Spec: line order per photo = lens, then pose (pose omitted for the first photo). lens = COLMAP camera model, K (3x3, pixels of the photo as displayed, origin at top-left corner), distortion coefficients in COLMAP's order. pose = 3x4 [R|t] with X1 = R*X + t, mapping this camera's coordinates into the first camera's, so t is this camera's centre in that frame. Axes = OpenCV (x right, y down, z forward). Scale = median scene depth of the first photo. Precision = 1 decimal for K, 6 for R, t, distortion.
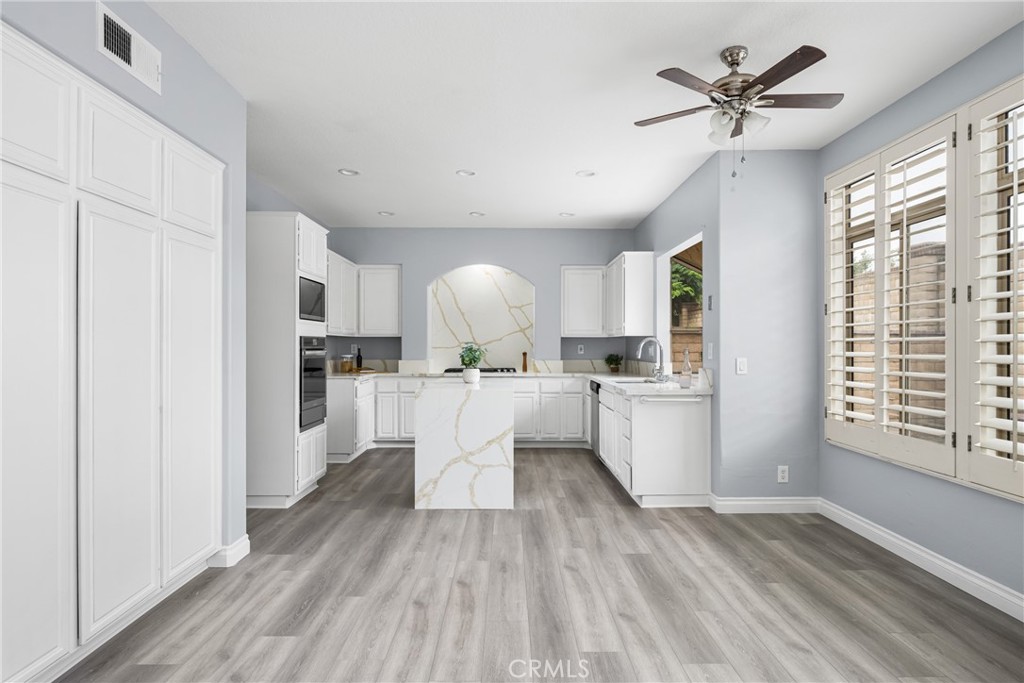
lens RADIAL K [[543.0, 0, 512.6], [0, 543.0, 345.2], [0, 0, 1]] dist [0.006189, -0.000100]
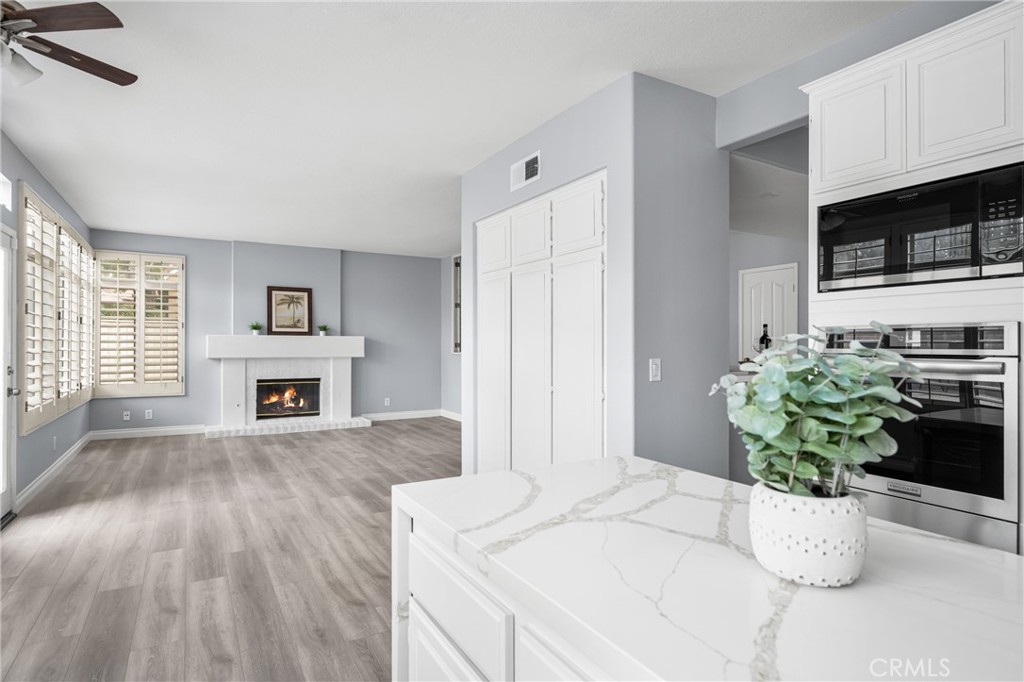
lens RADIAL K [[543.0, 0, 509.6], [0, 543.0, 340.6], [0, 0, 1]] dist [0.006189, -0.000100]
pose [[-0.864316, -0.003505, -0.502937, 0.172046], [0.000998, 0.999962, -0.008684, -0.001119], [0.502948, -0.008008, -0.864279, 2.183914]]
